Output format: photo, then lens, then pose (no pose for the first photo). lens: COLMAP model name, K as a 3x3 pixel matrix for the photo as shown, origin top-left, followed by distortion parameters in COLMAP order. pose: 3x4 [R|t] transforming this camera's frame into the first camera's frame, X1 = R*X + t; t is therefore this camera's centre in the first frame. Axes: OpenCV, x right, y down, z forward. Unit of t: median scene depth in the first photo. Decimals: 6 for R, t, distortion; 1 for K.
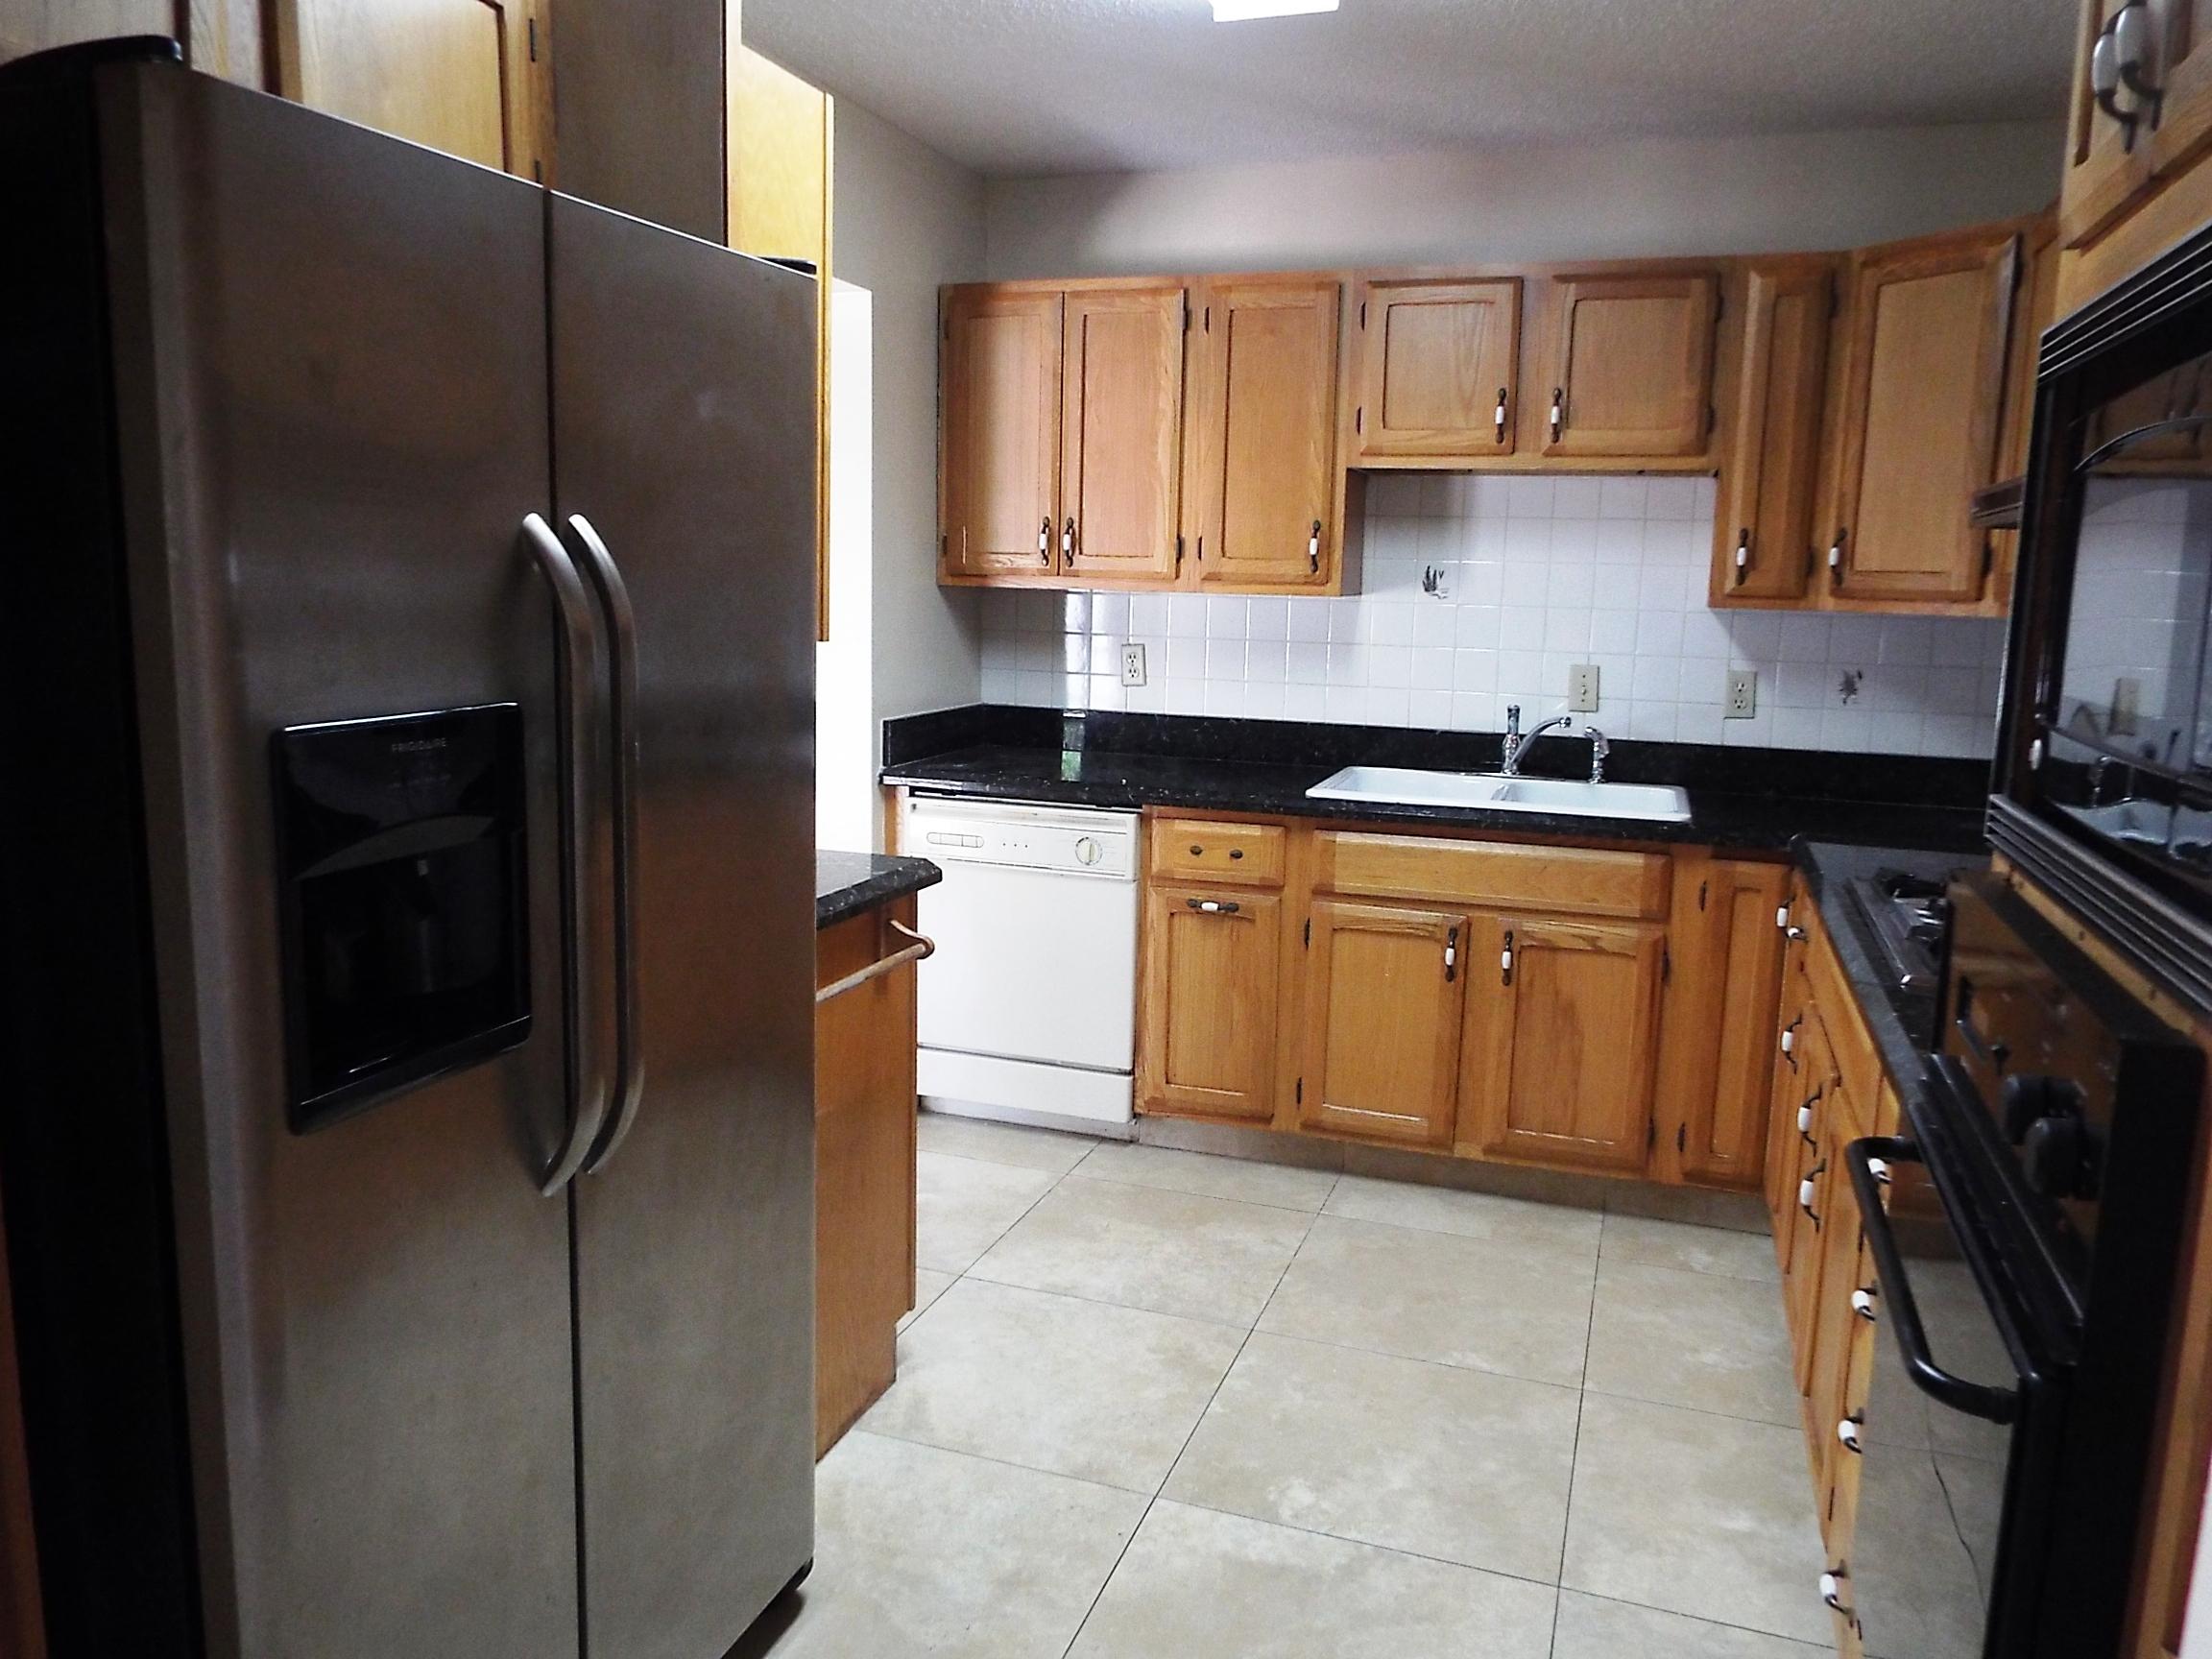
lens RADIAL K [[1608.9, 0, 1105.0], [0, 1608.9, 831.3], [0, 0, 1]] dist [-0.007611, -0.011498]
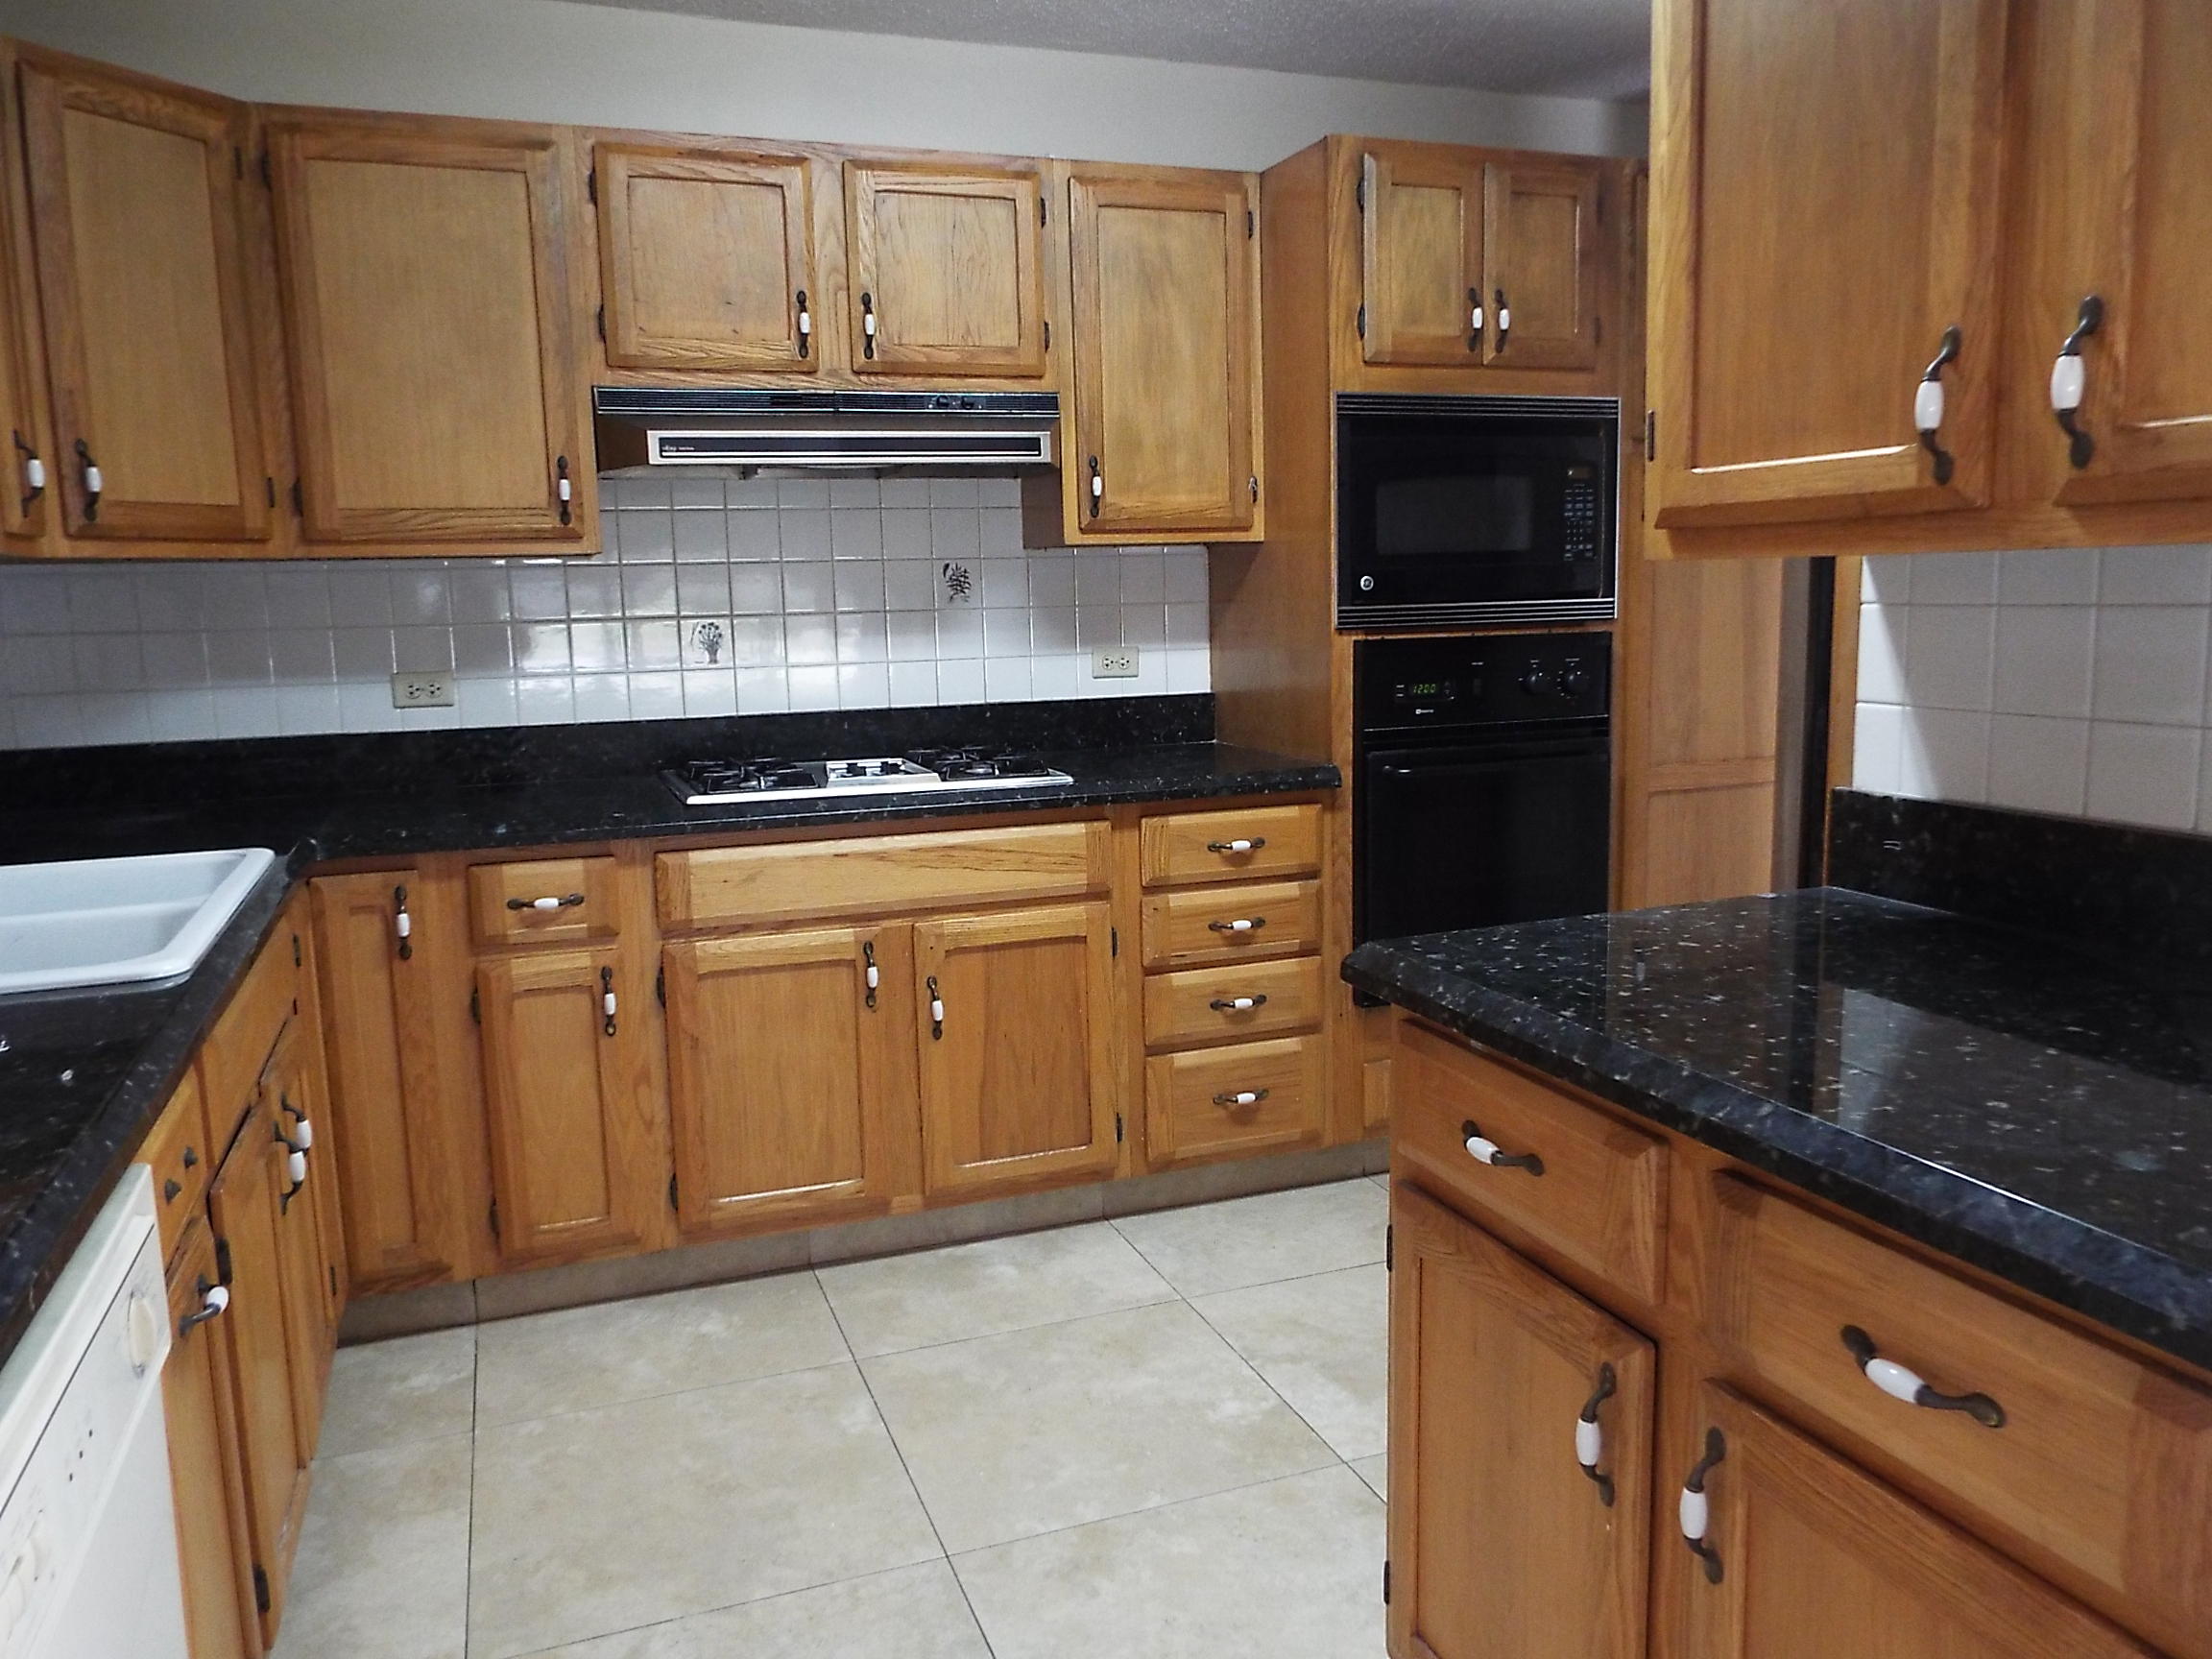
lens RADIAL K [[1608.9, 0, 1105.7], [0, 1608.9, 822.8], [0, 0, 1]] dist [-0.007611, -0.011498]
pose [[-0.640060, -0.122655, 0.758471, -0.490695], [0.128326, 0.956243, 0.262930, -0.192022], [-0.757532, 0.265623, -0.596313, 1.398066]]
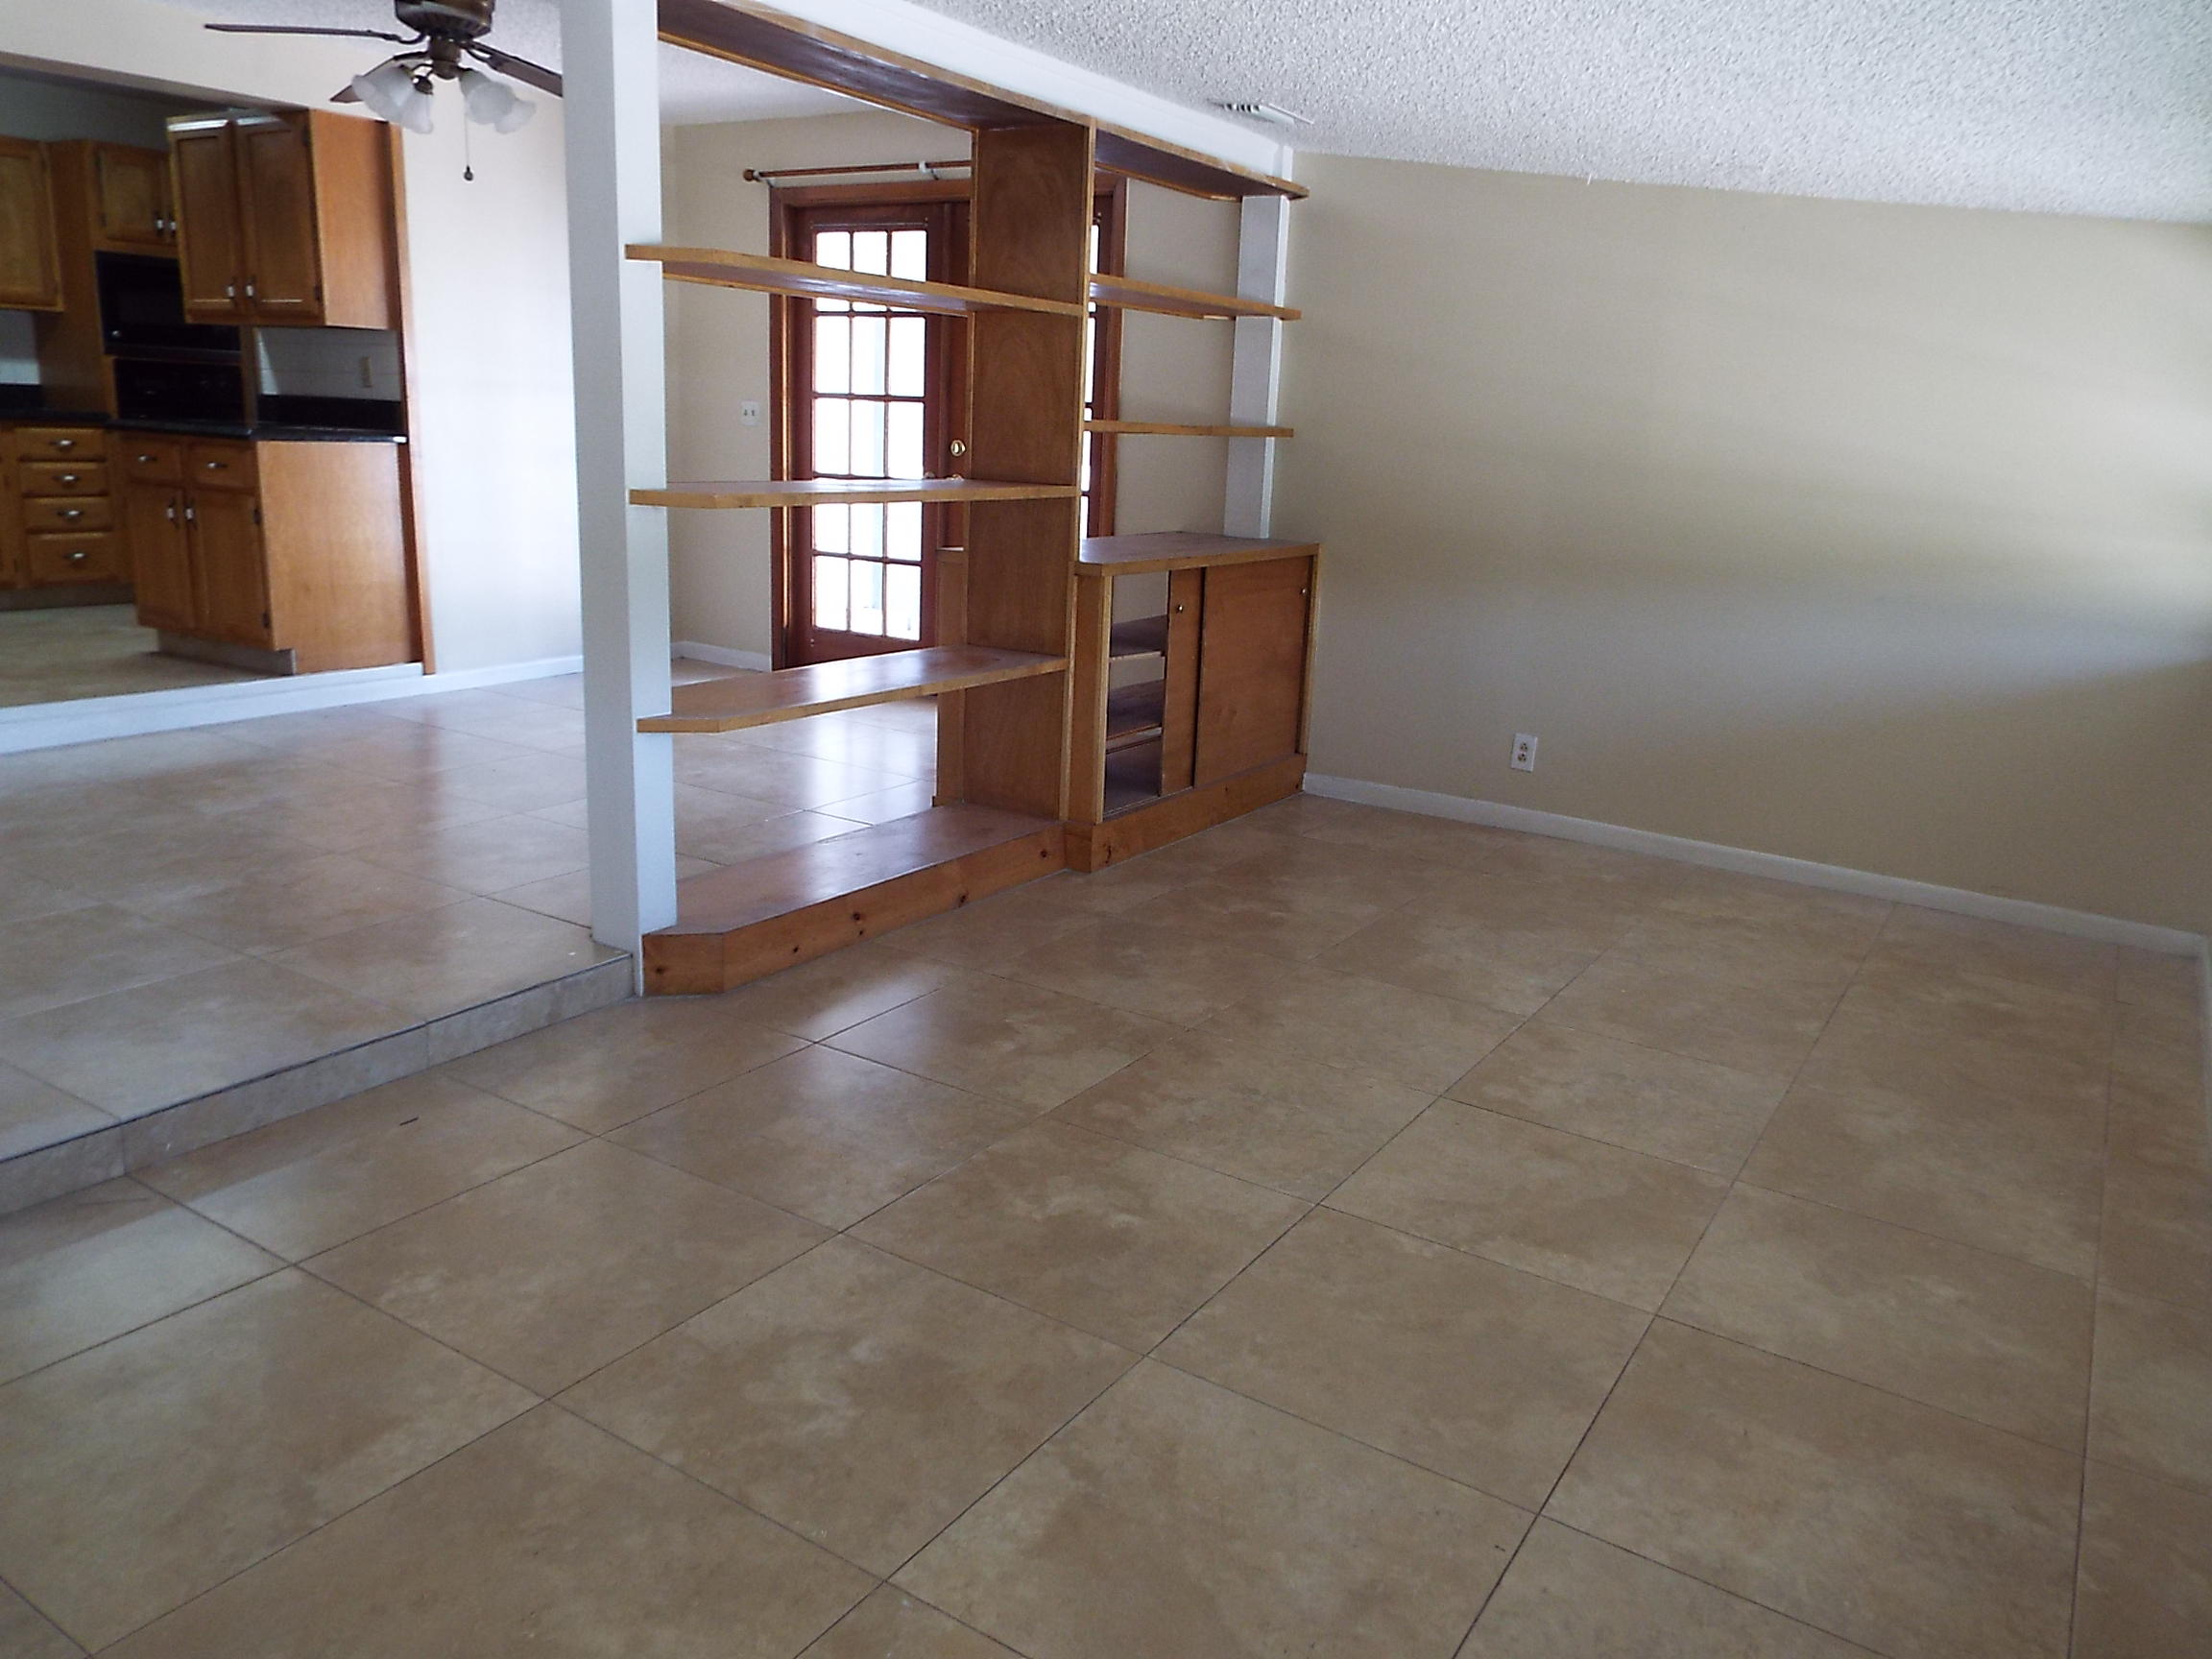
lens RADIAL K [[1608.9, 0, 1099.7], [0, 1608.9, 837.6], [0, 0, 1]] dist [-0.007611, -0.011498]
pose [[-0.974880, -0.122147, 0.186251, -1.880025], [-0.038534, 0.916097, 0.399101, -0.383523], [-0.219373, 0.381898, -0.897791, 2.845623]]
